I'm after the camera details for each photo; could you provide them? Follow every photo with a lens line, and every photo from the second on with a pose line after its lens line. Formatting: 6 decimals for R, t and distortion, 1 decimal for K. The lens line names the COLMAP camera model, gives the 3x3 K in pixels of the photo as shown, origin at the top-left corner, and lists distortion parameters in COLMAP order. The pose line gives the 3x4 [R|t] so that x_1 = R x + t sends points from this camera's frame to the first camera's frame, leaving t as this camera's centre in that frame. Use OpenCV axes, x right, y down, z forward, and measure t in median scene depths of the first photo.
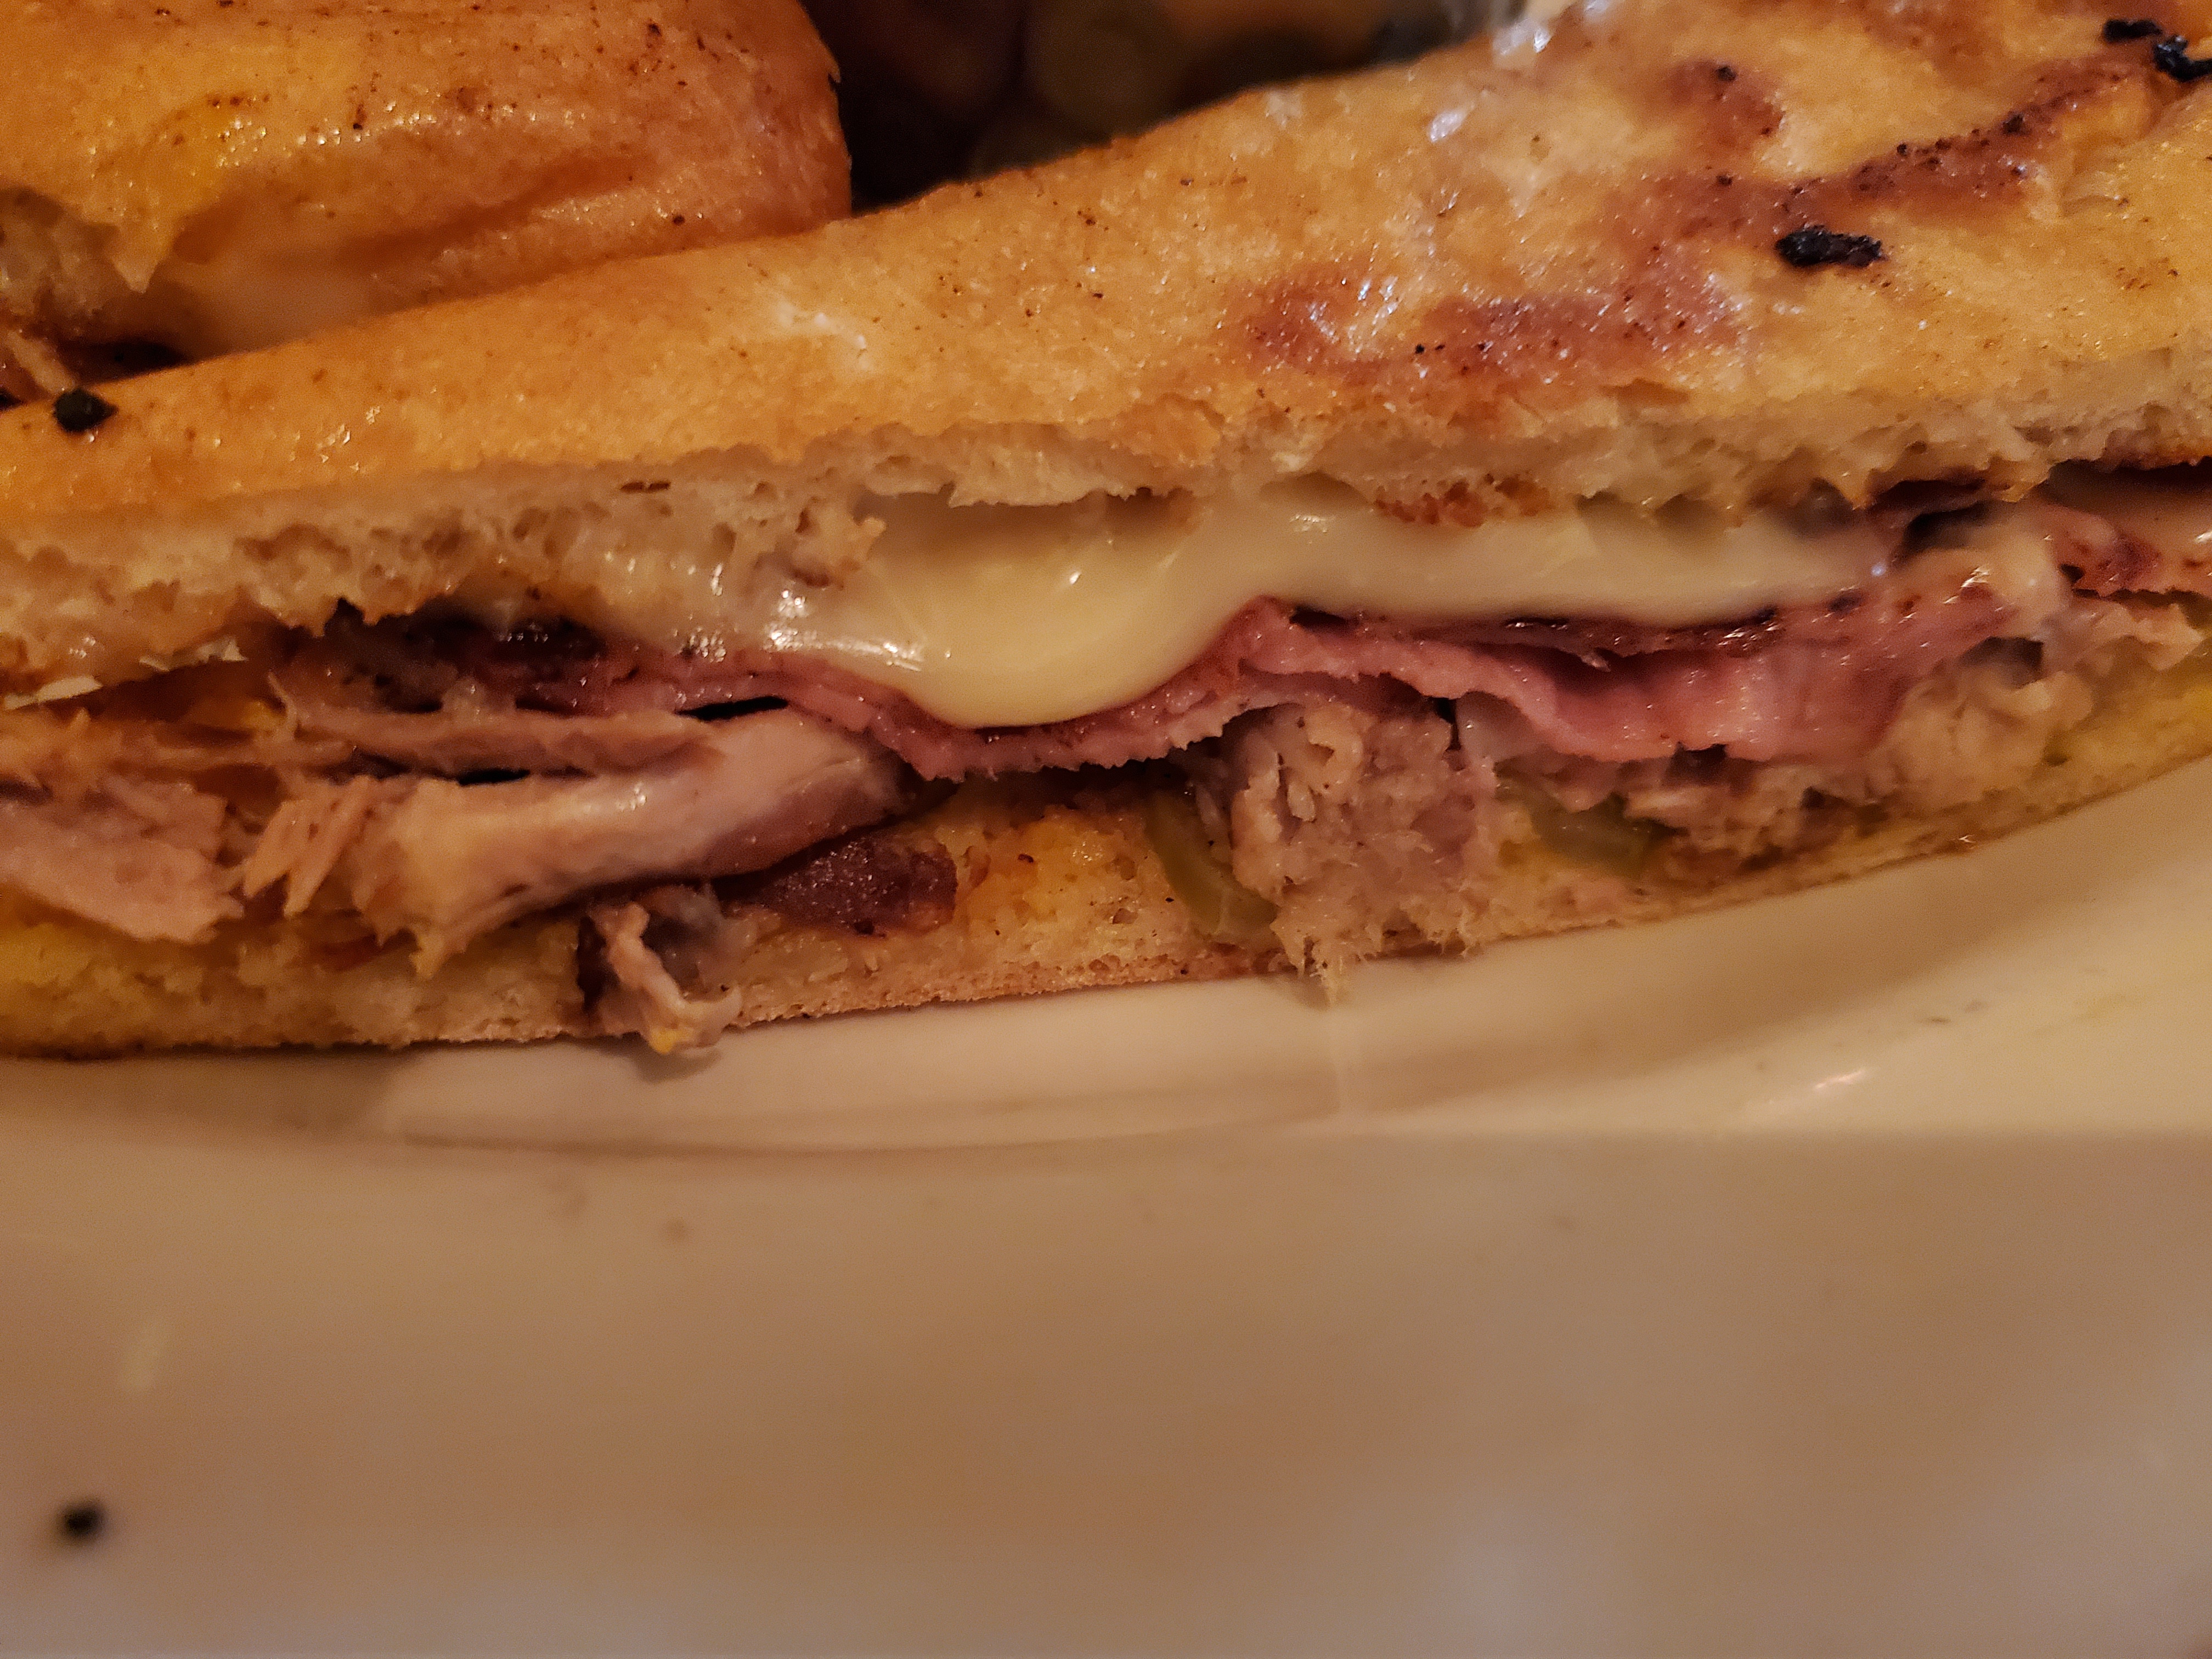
lens RADIAL K [[1815.3, 0, 1106.0], [0, 1815.3, 829.5], [0, 0, 1]] dist [-0.078022, -0.006598]
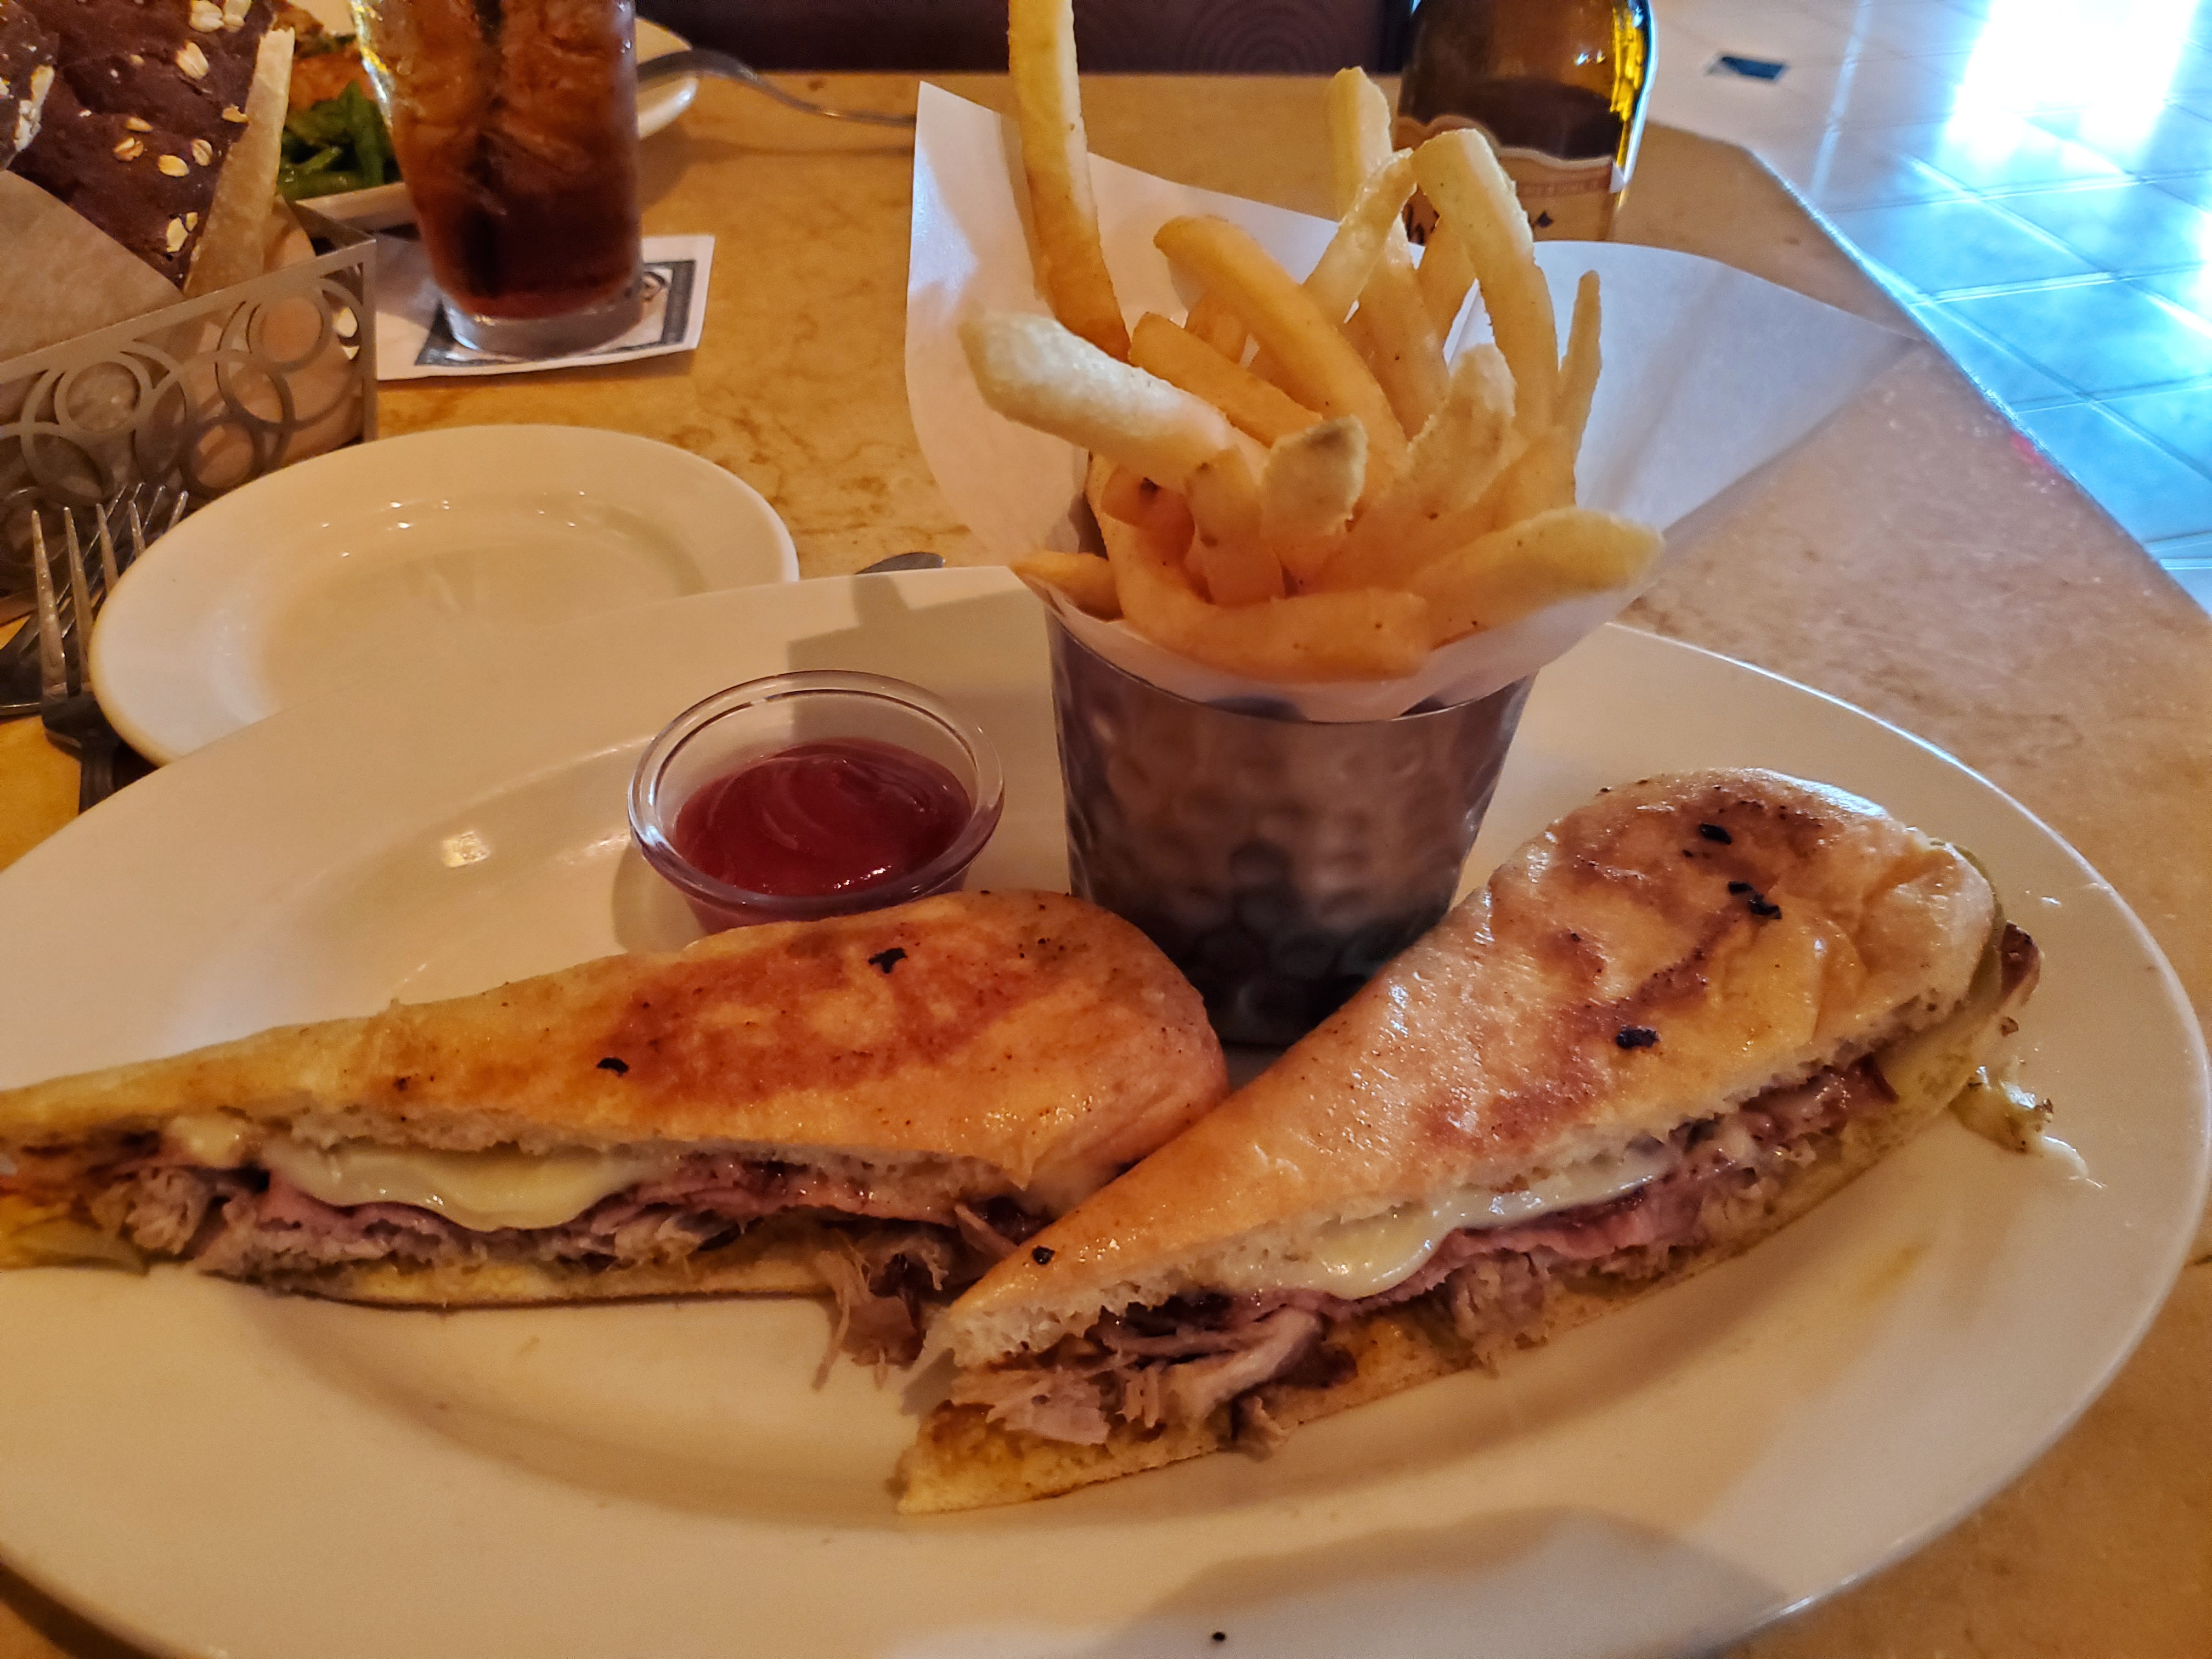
lens RADIAL K [[1677.6, 0, 1106.0], [0, 1677.6, 829.5], [0, 0, 1]] dist [-0.090115, 0.098595]
pose [[0.984929, -0.160034, 0.065602, -0.448899], [0.168829, 0.971960, -0.163680, -0.360858], [-0.037568, 0.172289, 0.984330, -1.372052]]
